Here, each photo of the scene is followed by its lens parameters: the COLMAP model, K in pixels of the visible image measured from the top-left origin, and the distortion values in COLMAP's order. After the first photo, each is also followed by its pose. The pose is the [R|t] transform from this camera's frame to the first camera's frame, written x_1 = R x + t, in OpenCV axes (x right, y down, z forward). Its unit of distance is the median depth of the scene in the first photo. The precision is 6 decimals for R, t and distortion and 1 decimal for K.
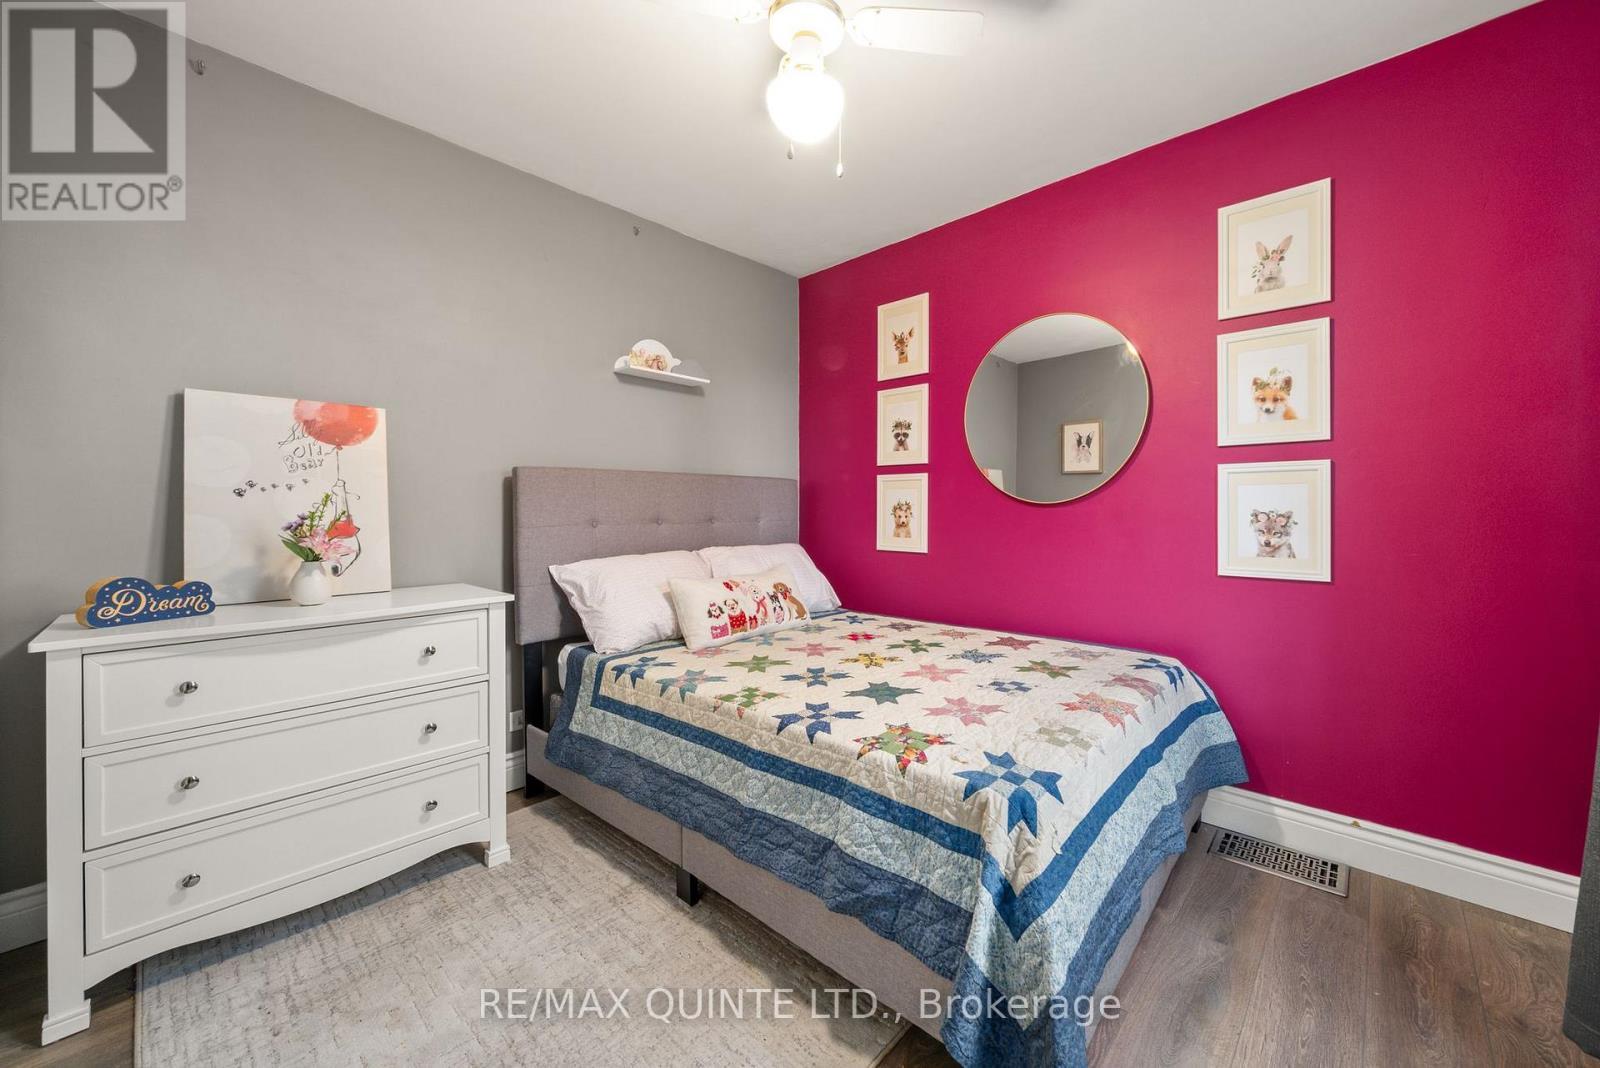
lens RADIAL K [[649.0, 0, 807.3], [0, 649.0, 503.4], [0, 0, 1]] dist [-0.002801, -0.000341]
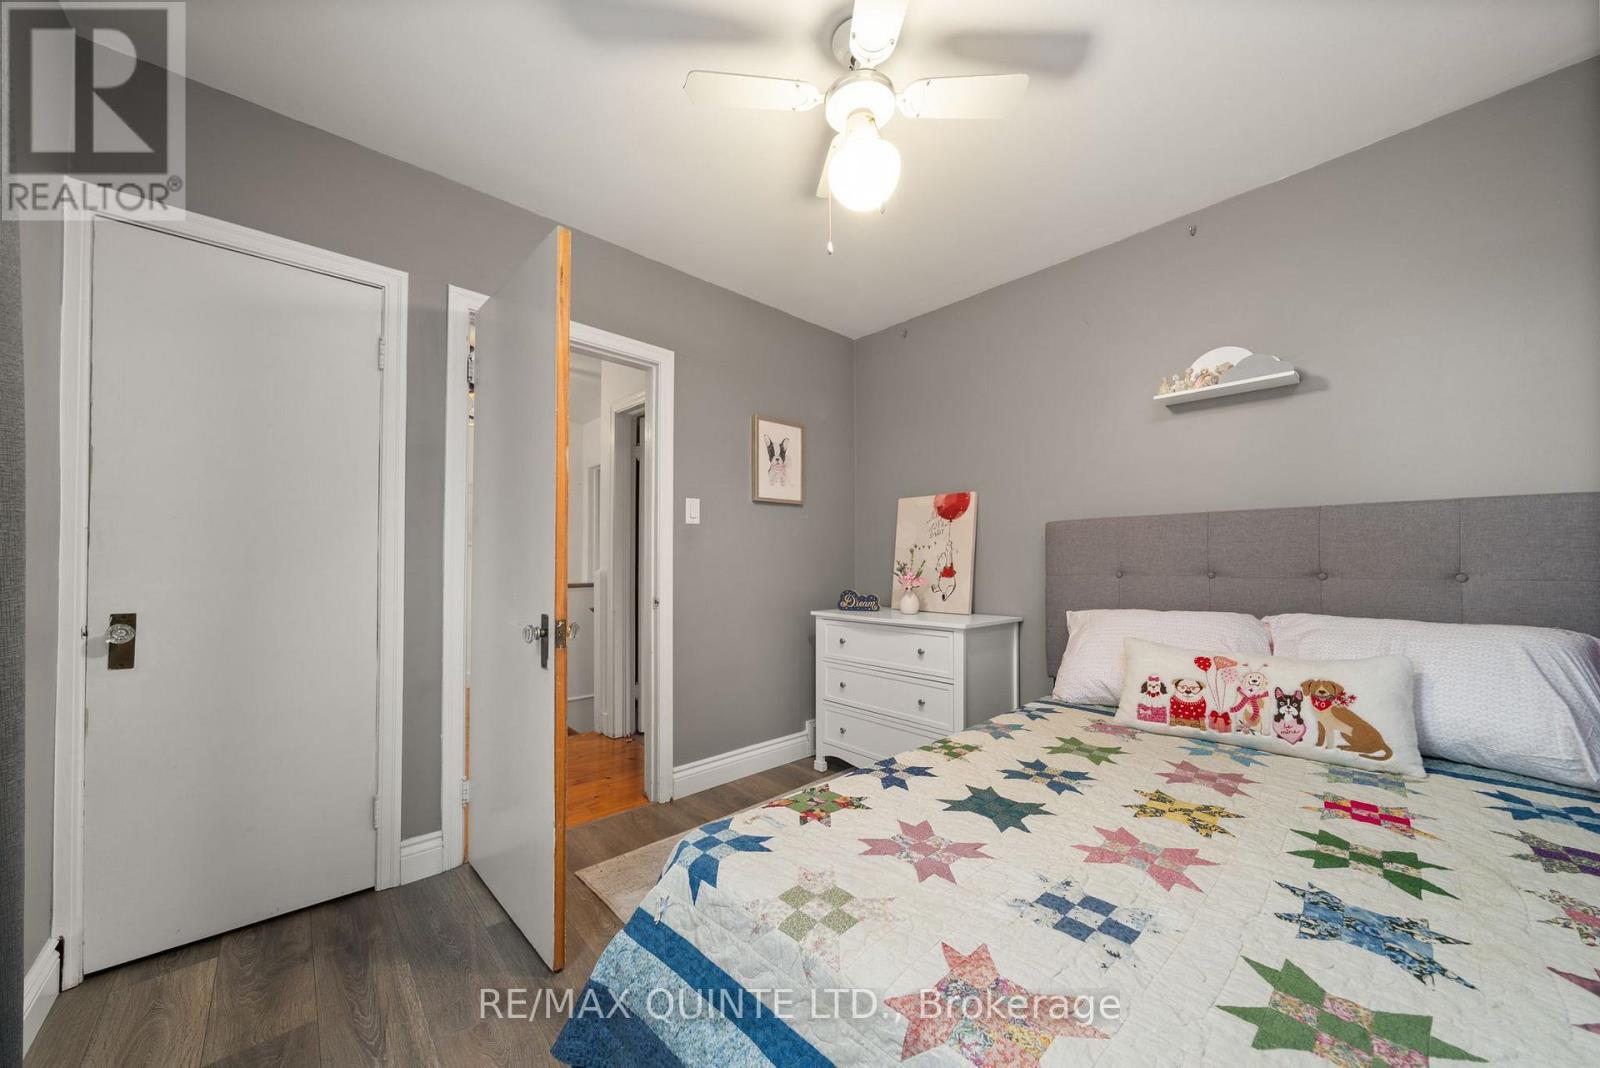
lens RADIAL K [[577.9, 0, 803.2], [0, 577.9, 553.3], [0, 0, 1]] dist [-0.001599, -0.000077]
pose [[-0.109266, -0.016820, -0.993870, 0.741977], [0.006466, 0.999824, -0.017632, 0.016442], [0.993992, -0.008353, -0.109138, 0.808713]]
